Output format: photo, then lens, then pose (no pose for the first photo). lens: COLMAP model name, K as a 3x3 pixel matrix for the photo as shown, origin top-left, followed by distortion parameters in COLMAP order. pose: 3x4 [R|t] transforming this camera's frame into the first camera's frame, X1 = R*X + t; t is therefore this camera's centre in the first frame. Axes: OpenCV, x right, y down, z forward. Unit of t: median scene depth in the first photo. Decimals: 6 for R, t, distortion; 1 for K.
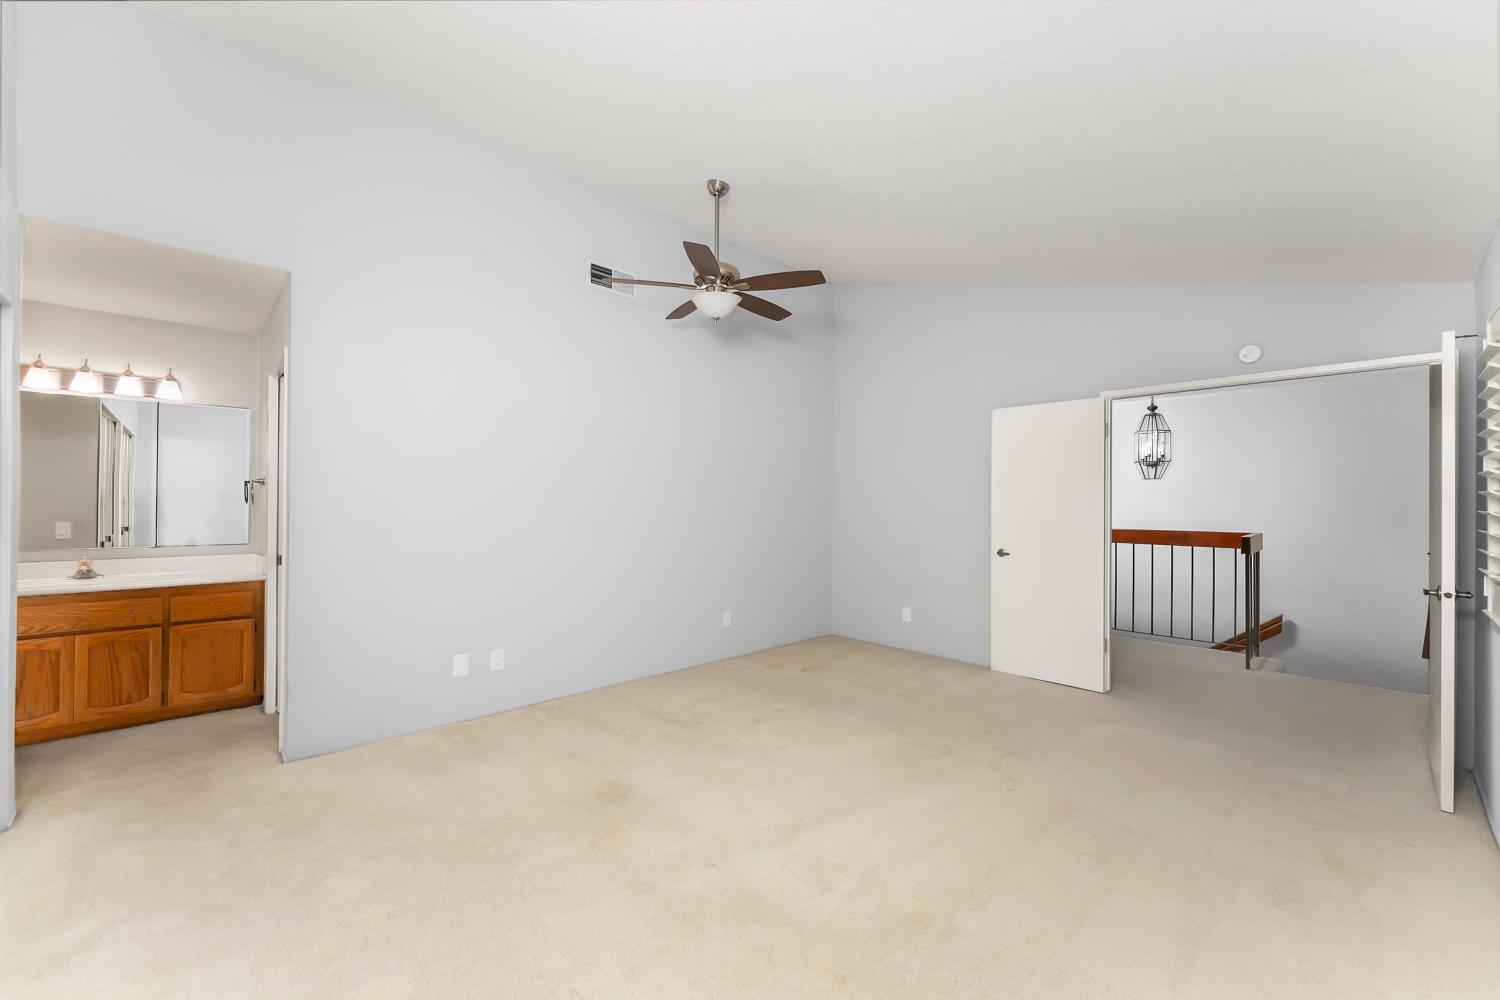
lens RADIAL K [[603.6, 0, 741.3], [0, 603.6, 495.1], [0, 0, 1]] dist [-0.000041, 0.000021]
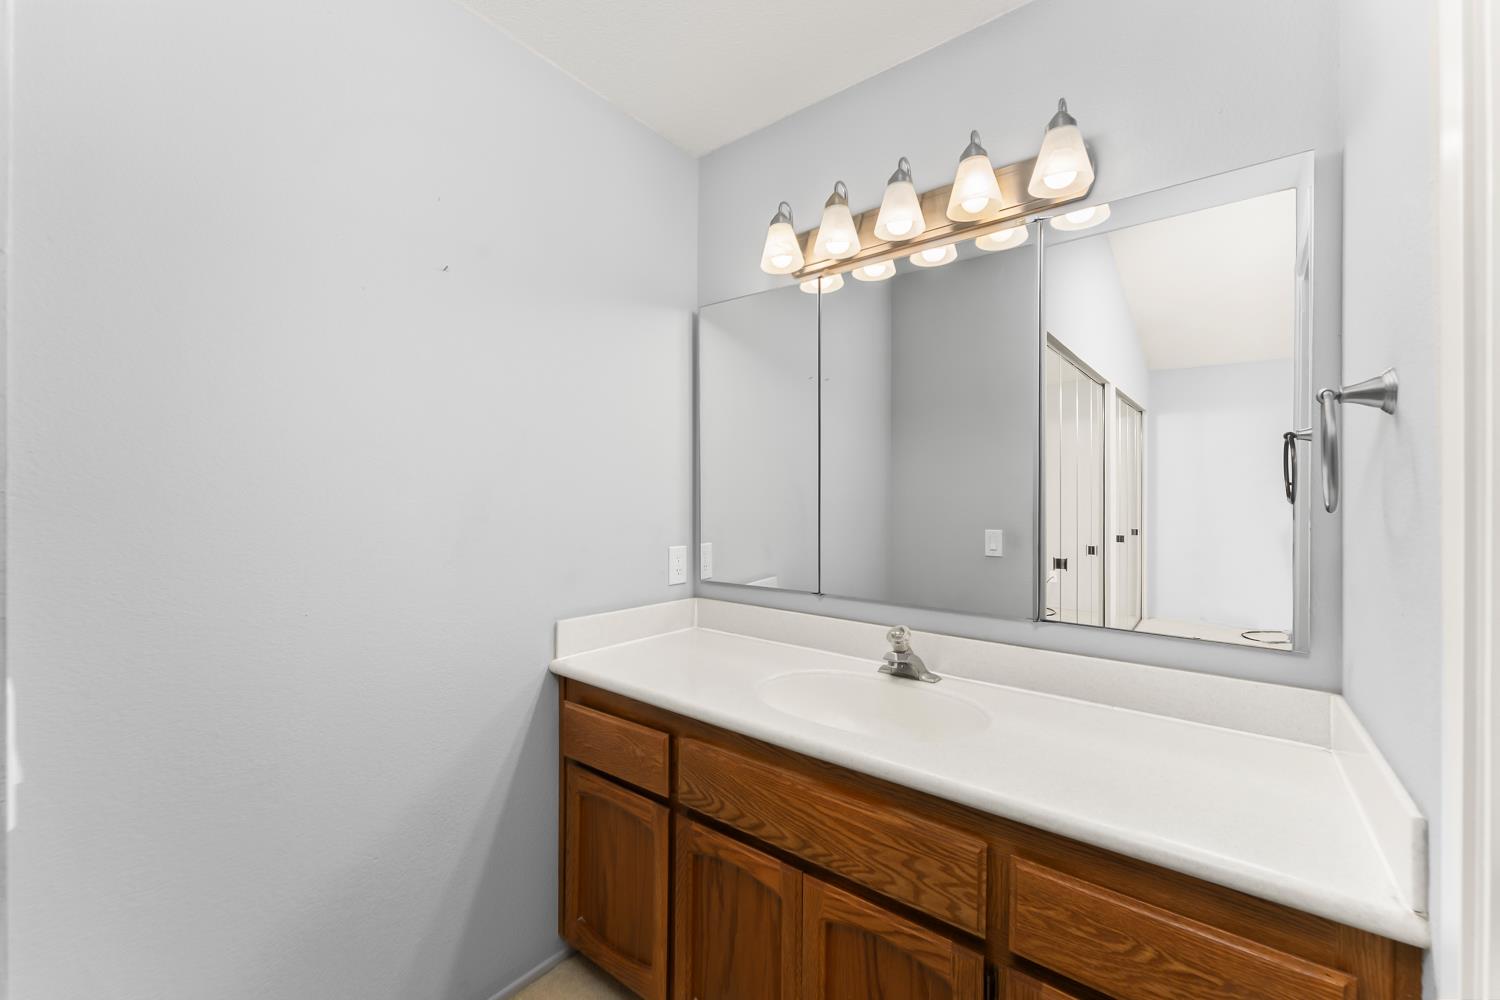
lens RADIAL K [[603.6, 0, 741.3], [0, 603.6, 495.1], [0, 0, 1]] dist [-0.000041, 0.000021]
pose [[0.135544, -0.008851, -0.990732, -0.732854], [0.016467, 0.999842, -0.006679, 0.011100], [0.990634, -0.015409, 0.135669, 0.892550]]
